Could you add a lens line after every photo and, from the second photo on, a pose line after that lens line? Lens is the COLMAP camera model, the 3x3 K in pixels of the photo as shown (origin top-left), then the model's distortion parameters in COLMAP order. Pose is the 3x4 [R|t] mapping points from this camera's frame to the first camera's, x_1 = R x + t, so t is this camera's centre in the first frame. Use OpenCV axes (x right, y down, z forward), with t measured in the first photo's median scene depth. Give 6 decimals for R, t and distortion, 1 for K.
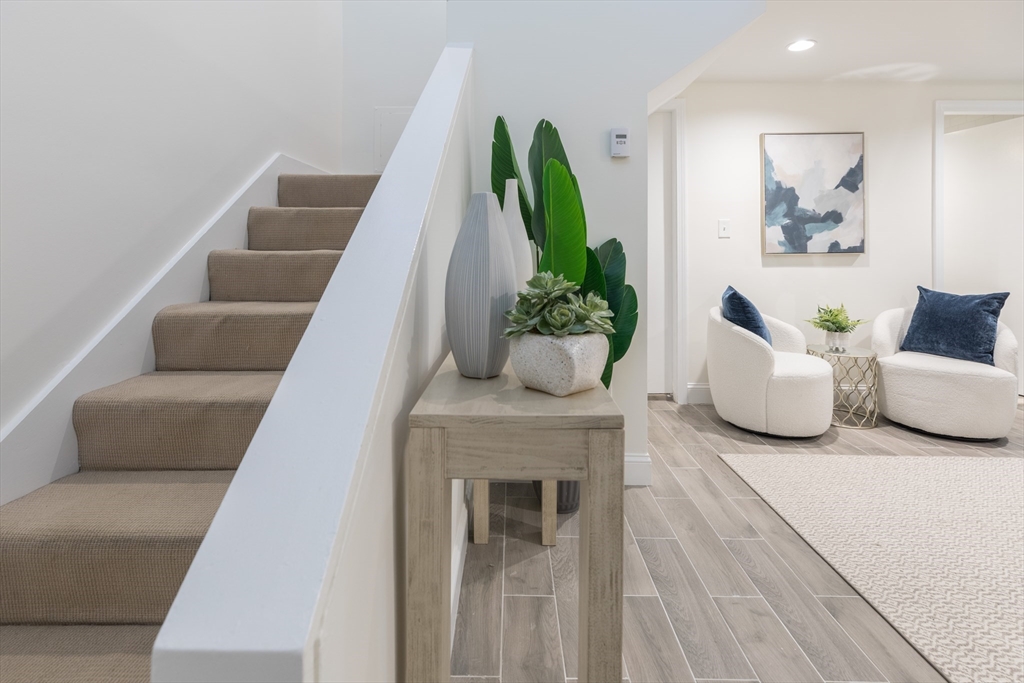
lens RADIAL K [[505.6, 0, 514.6], [0, 505.6, 249.6], [0, 0, 1]] dist [-0.000918, -0.000247]
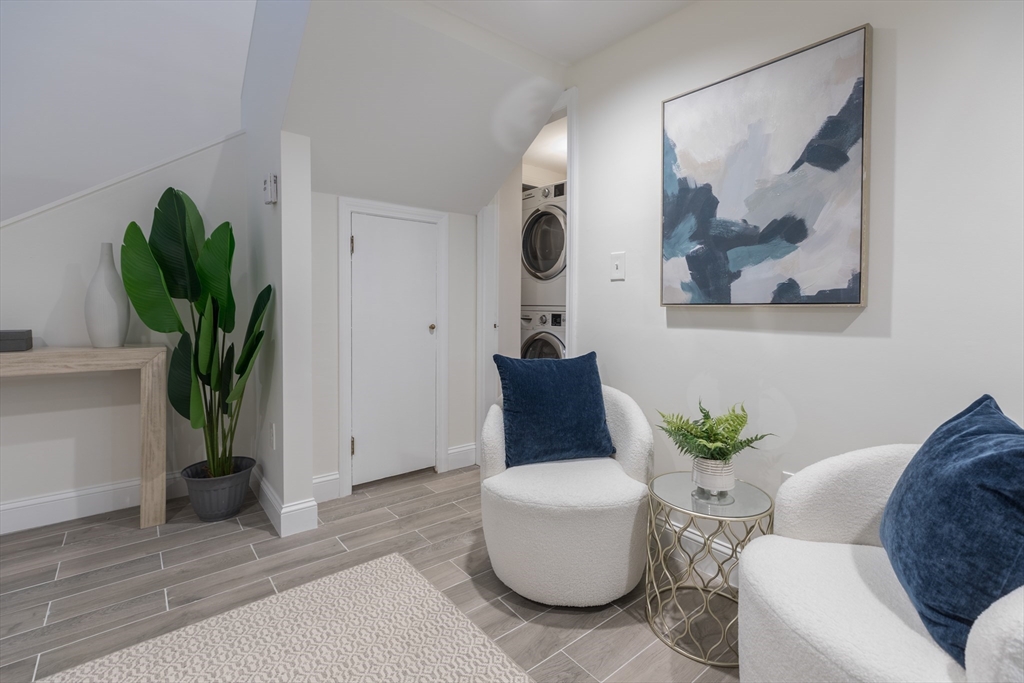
lens RADIAL K [[479.0, 0, 522.6], [0, 479.0, 316.8], [0, 0, 1]] dist [0.003256, 0.000290]
pose [[0.631720, 0.026307, -0.774750, 0.871405], [-0.002165, 0.999480, 0.032172, 0.004849], [0.775193, -0.018647, 0.631449, 0.535700]]
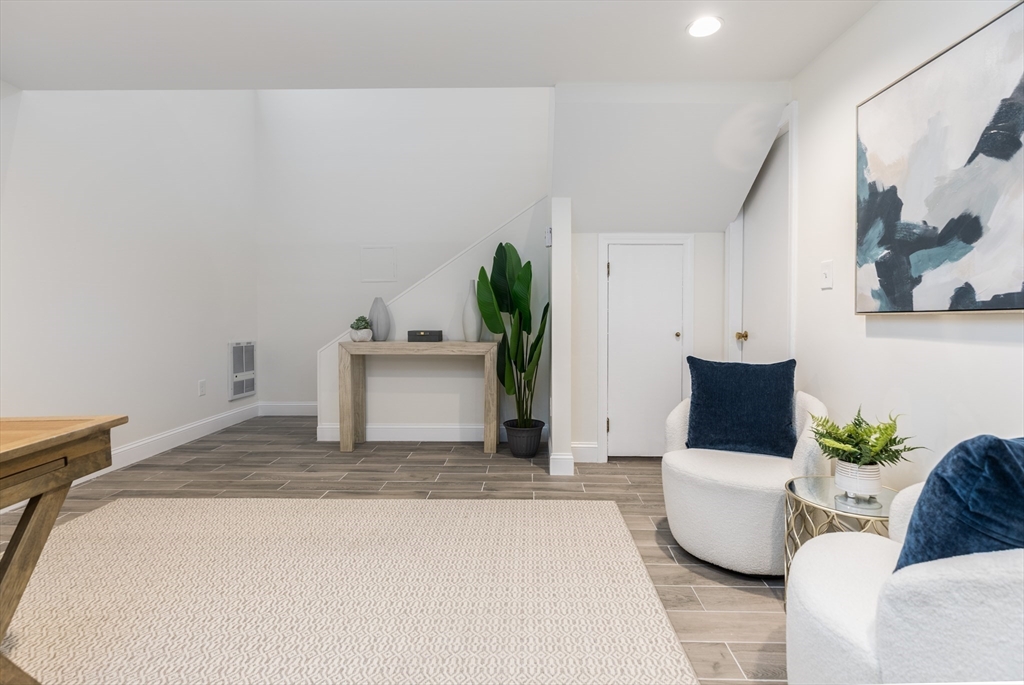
lens RADIAL K [[492.2, 0, 496.9], [0, 492.2, 323.5], [0, 0, 1]] dist [0.004367, 0.000356]
pose [[-0.071400, 0.018066, -0.997284, 1.147012], [0.007558, 0.999817, 0.017570, 0.007568], [0.997419, -0.006283, -0.071524, 0.654387]]
